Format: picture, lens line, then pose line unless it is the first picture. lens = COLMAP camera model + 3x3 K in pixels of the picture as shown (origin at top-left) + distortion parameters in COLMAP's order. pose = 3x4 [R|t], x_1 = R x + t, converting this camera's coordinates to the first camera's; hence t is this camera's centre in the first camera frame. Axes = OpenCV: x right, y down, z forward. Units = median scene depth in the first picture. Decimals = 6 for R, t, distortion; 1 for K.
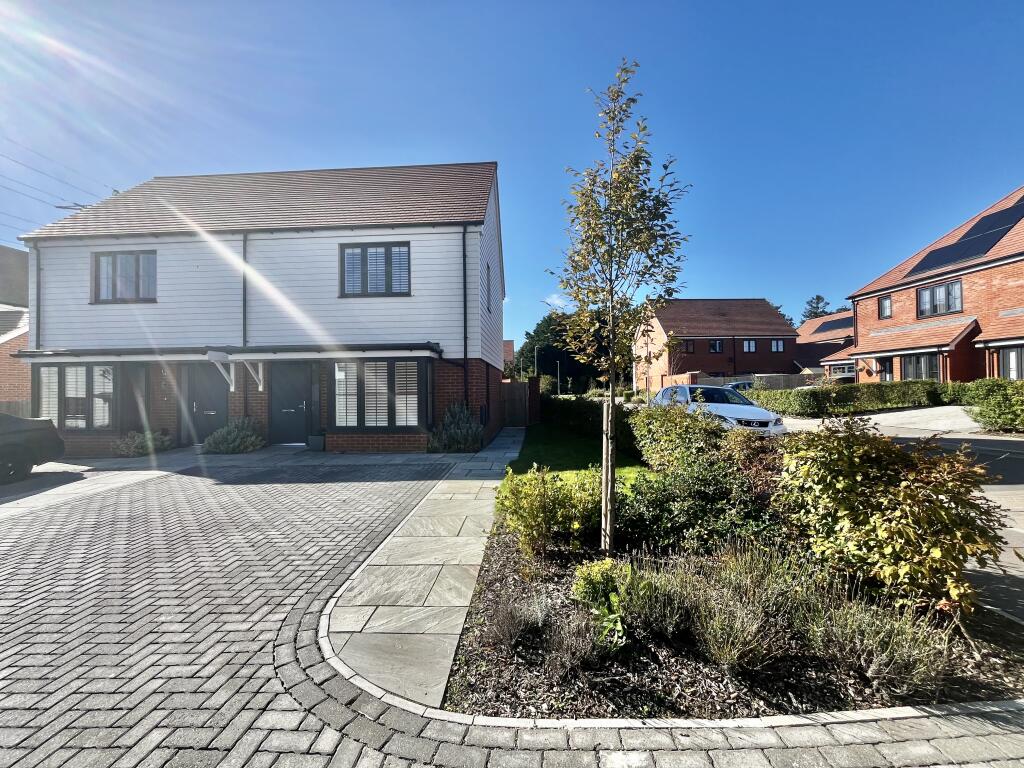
lens RADIAL K [[415.3, 0, 510.0], [0, 415.3, 383.9], [0, 0, 1]] dist [-0.004454, -0.000027]
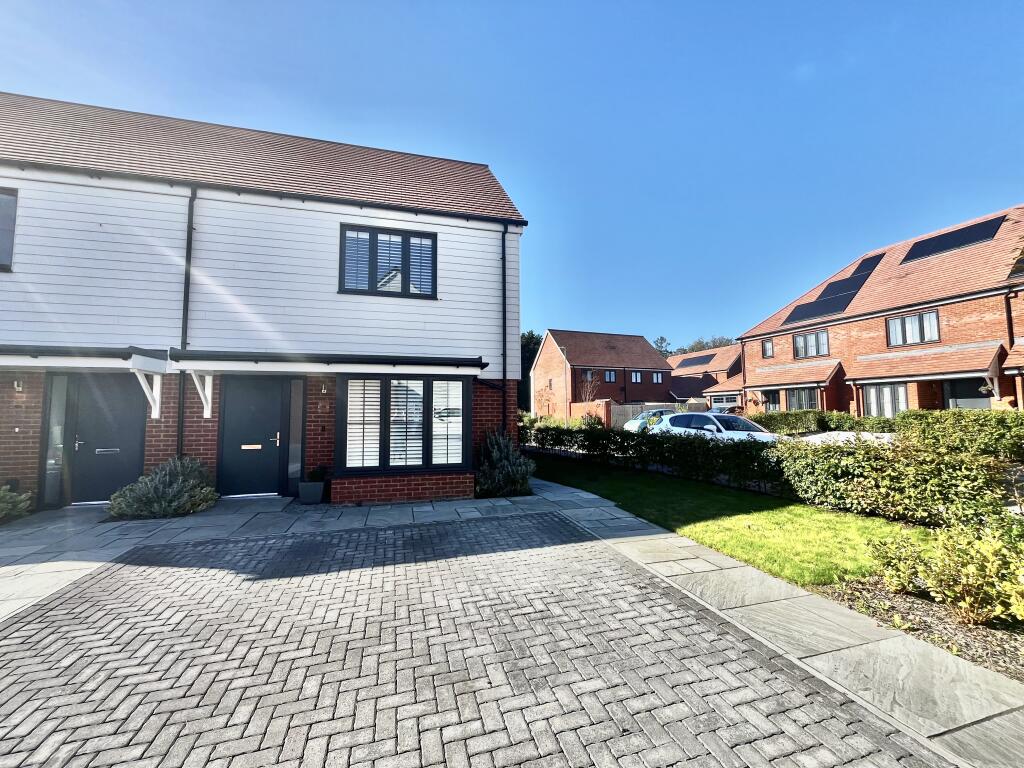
lens RADIAL K [[415.3, 0, 510.0], [0, 415.3, 383.9], [0, 0, 1]] dist [-0.004454, -0.000027]
pose [[0.948470, 0.029695, 0.315474, -0.340346], [-0.010515, 0.998000, -0.062325, -0.000441], [-0.316694, 0.055797, 0.946885, 0.196681]]
